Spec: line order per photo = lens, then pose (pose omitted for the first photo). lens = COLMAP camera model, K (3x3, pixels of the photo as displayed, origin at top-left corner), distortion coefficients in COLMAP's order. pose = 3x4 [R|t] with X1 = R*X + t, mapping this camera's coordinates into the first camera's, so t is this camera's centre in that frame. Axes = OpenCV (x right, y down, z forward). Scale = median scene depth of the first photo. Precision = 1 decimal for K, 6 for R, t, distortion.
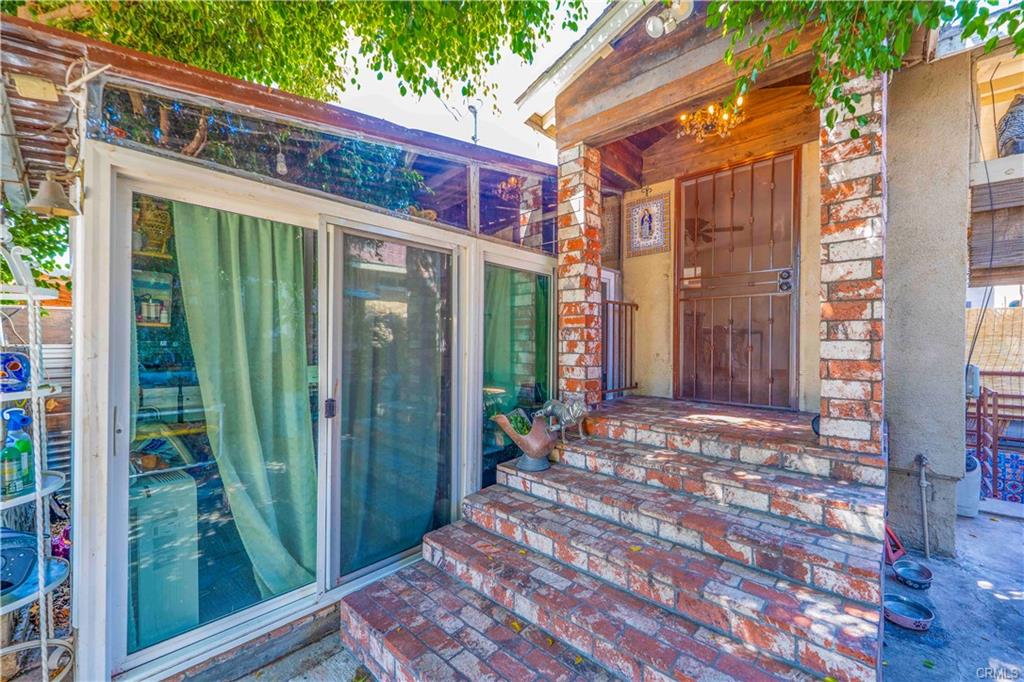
lens RADIAL K [[416.6, 0, 511.0], [0, 416.6, 343.5], [0, 0, 1]] dist [0.003182, -0.000520]
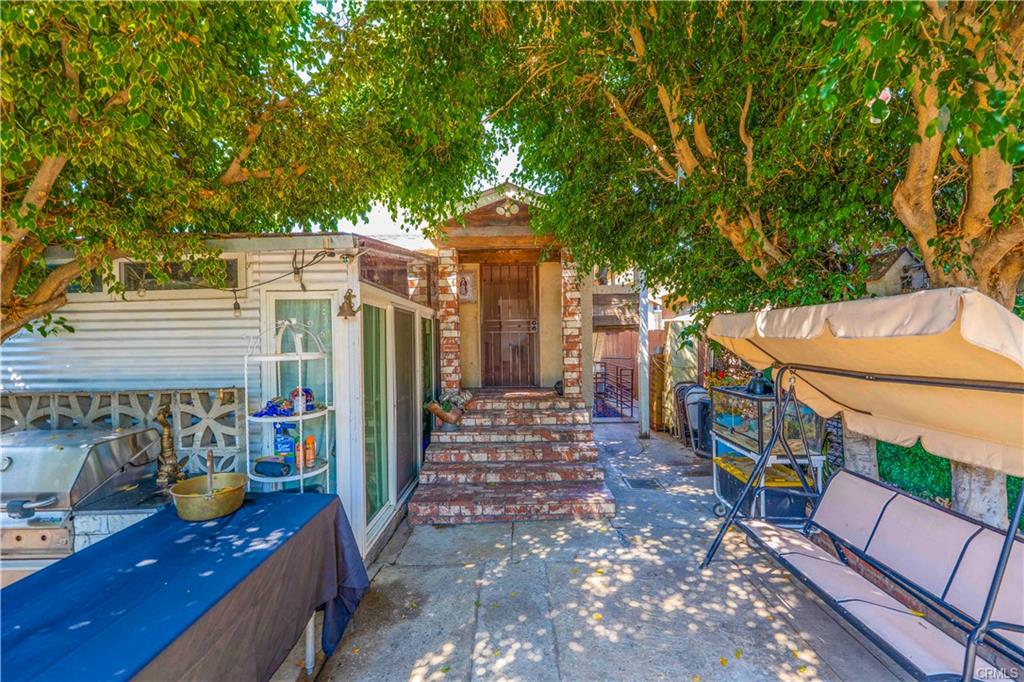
lens RADIAL K [[416.6, 0, 511.5], [0, 416.6, 338.7], [0, 0, 1]] dist [0.003182, -0.000520]
pose [[0.741044, -0.014547, 0.671298, -1.079271], [0.020045, 0.999799, -0.000462, -0.111362], [-0.671157, 0.013799, 0.741187, -0.614923]]
